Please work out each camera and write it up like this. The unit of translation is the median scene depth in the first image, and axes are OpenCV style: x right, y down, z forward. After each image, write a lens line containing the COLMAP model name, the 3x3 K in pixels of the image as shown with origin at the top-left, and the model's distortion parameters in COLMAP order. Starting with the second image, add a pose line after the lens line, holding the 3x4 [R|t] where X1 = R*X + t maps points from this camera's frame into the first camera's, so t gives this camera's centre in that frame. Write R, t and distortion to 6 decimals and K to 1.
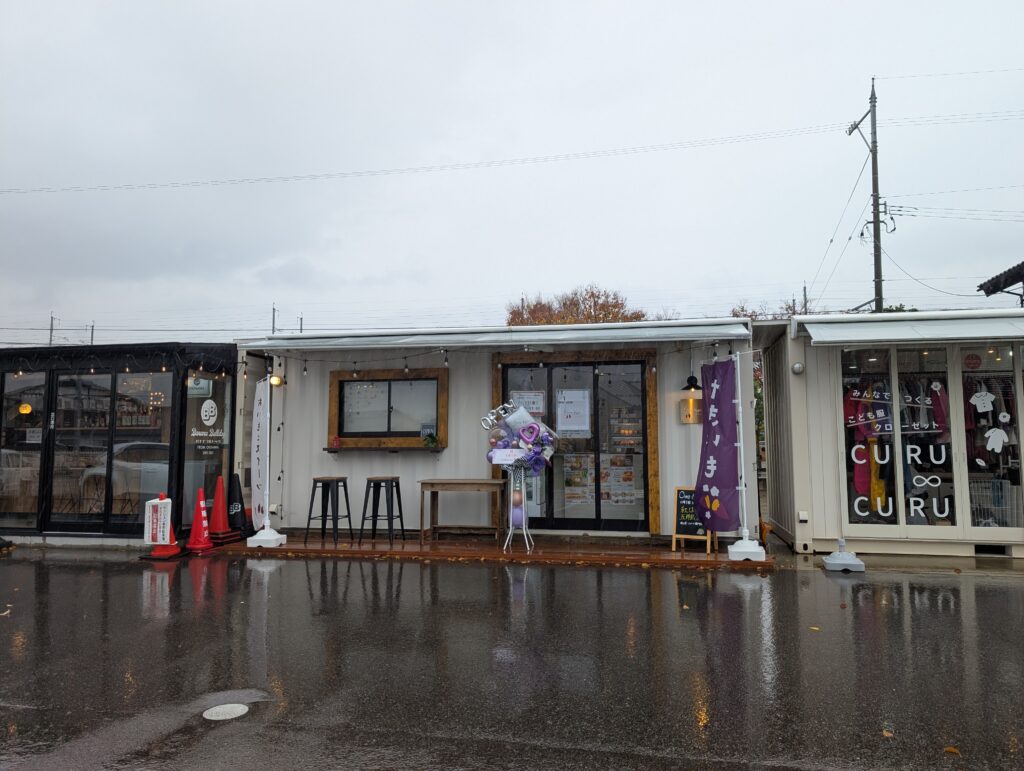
lens RADIAL K [[736.8, 0, 518.3], [0, 736.8, 380.1], [0, 0, 1]] dist [0.004436, -0.010797]
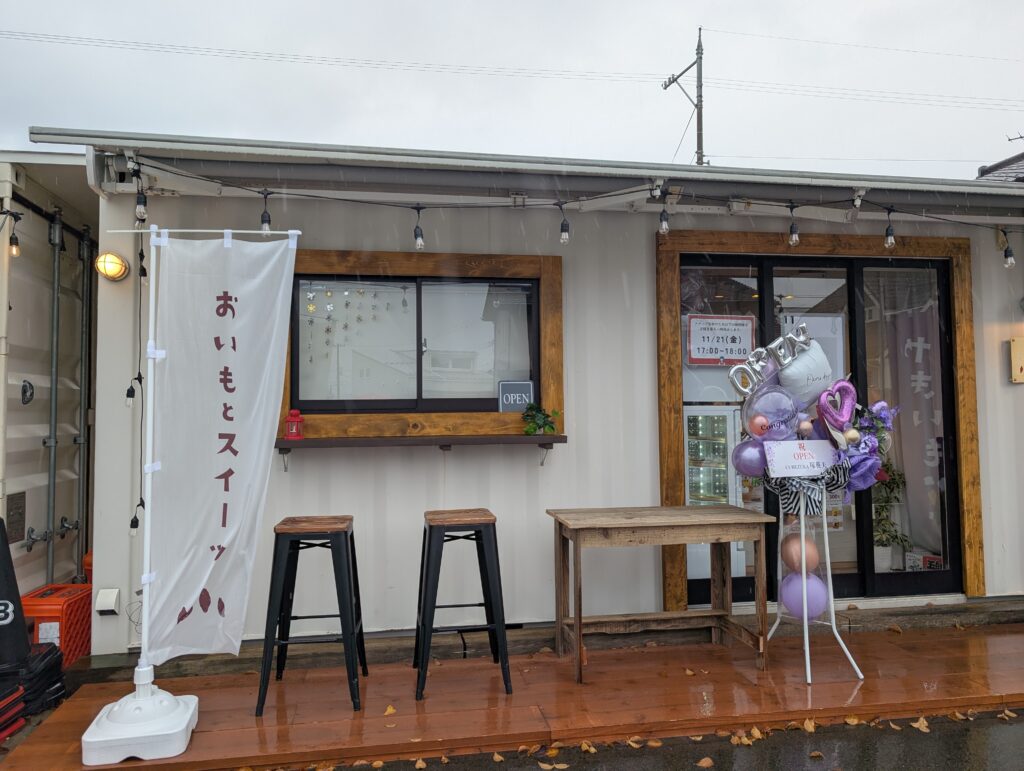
lens RADIAL K [[736.8, 0, 505.9], [0, 736.8, 380.1], [0, 0, 1]] dist [0.004436, -0.010797]
pose [[0.933667, 0.009397, 0.358020, -0.281398], [-0.024869, 0.998944, 0.038635, 0.041130], [-0.357279, -0.044976, 0.932914, 0.583967]]
